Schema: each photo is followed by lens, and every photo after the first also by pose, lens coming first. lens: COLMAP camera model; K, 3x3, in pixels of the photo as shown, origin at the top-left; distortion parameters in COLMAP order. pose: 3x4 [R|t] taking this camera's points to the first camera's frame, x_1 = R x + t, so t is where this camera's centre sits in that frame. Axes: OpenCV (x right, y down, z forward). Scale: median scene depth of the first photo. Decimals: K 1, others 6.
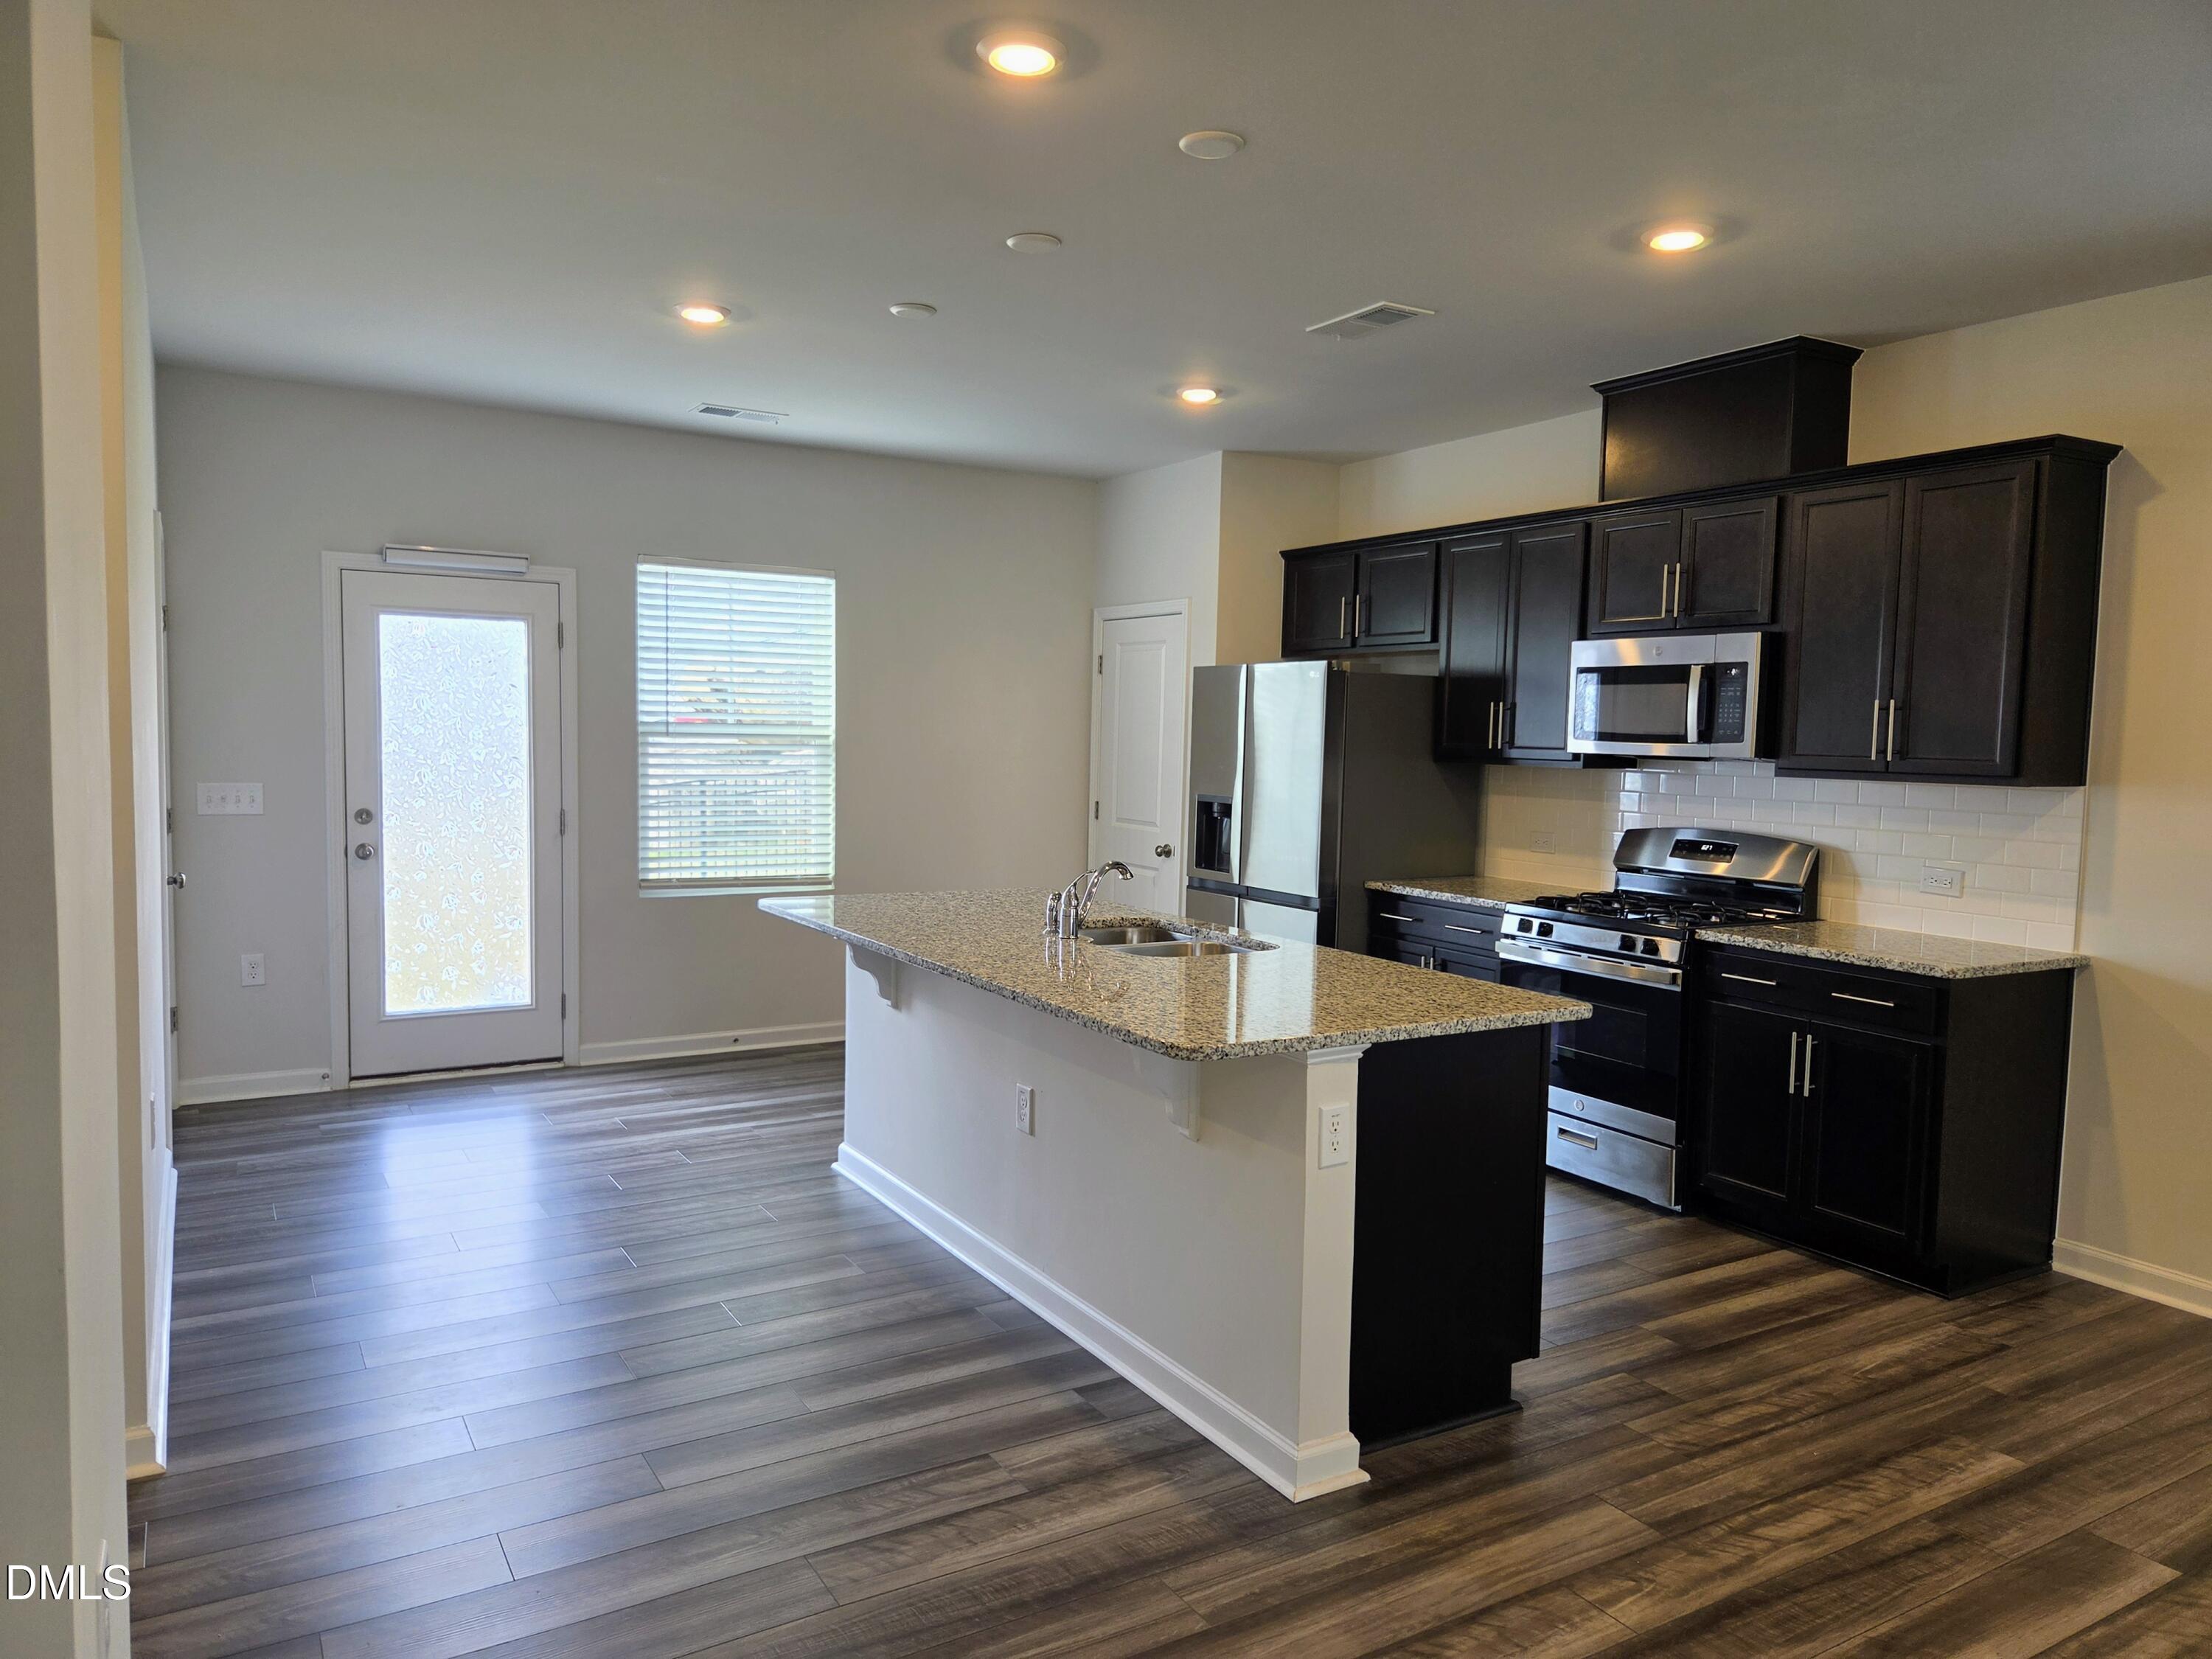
lens RADIAL K [[1489.3, 0, 1106.0], [0, 1489.3, 829.5], [0, 0, 1]] dist [0.051153, 0.000411]
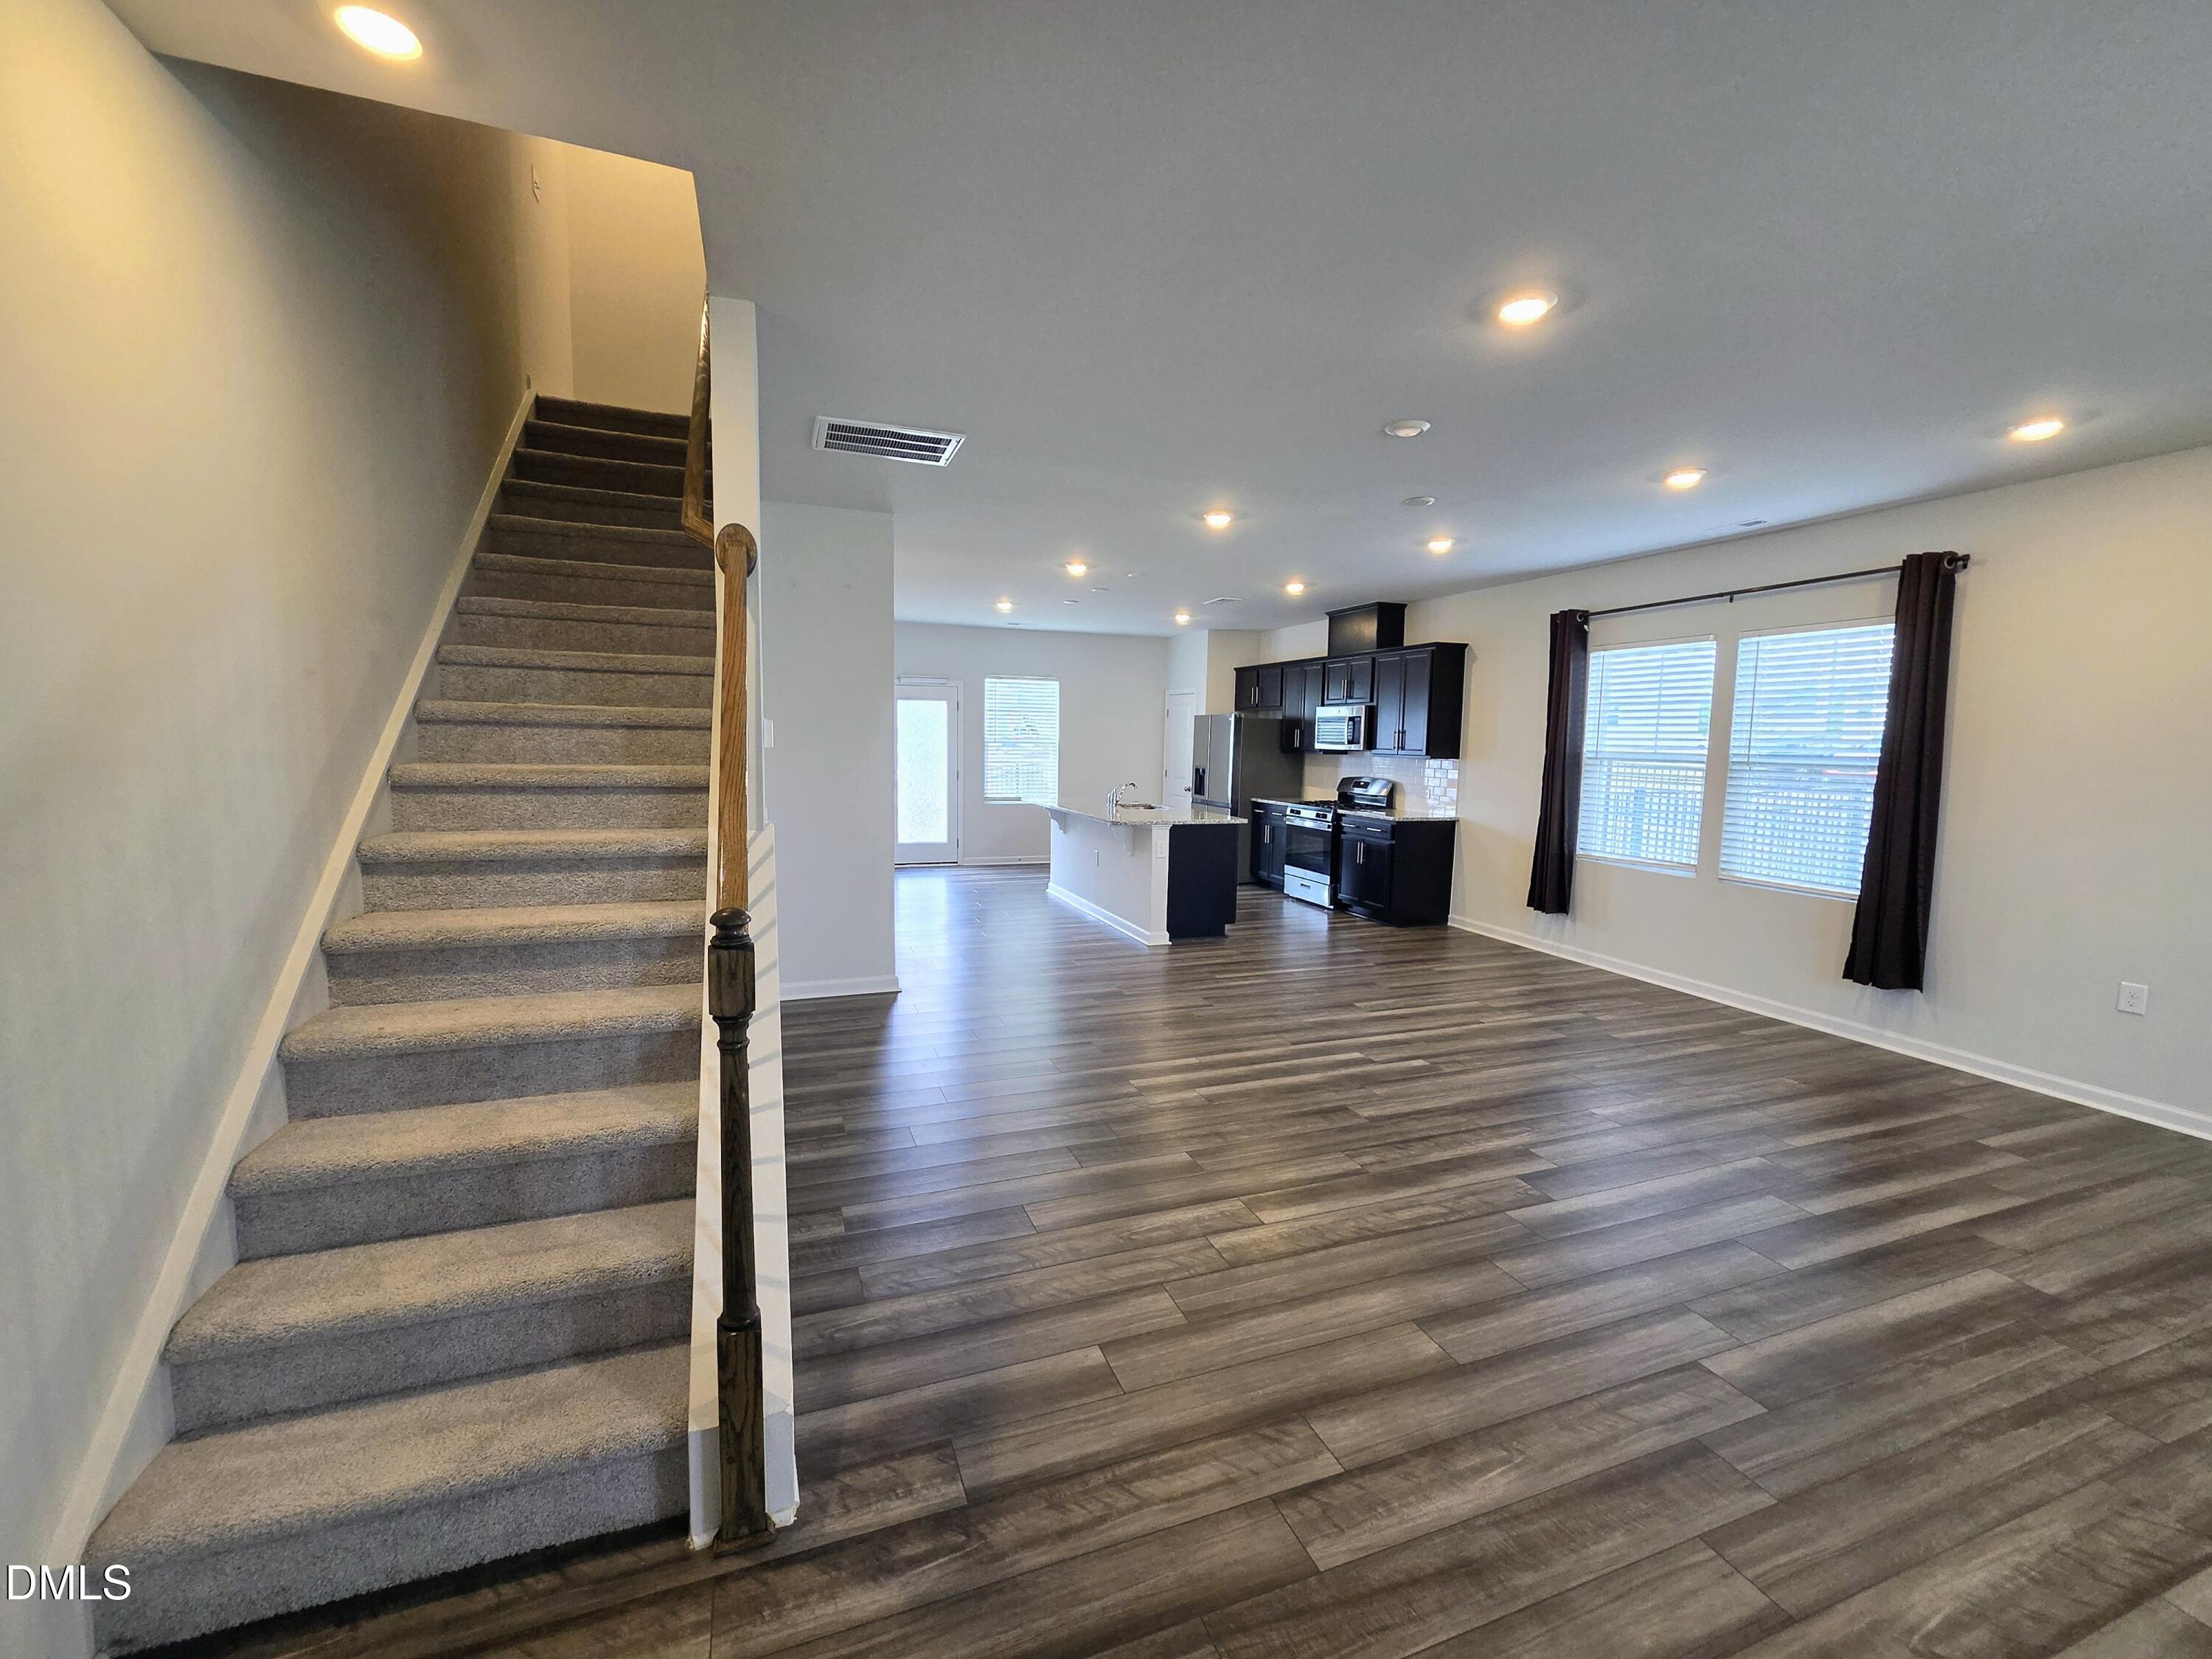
lens RADIAL K [[904.5, 0, 1106.0], [0, 904.5, 829.5], [0, 0, 1]] dist [-0.000468, -0.000008]
pose [[0.984527, 0.017698, -0.174334, 0.200918], [-0.013171, 0.999546, 0.027089, 0.049536], [0.174735, -0.024373, 0.984314, -0.600126]]
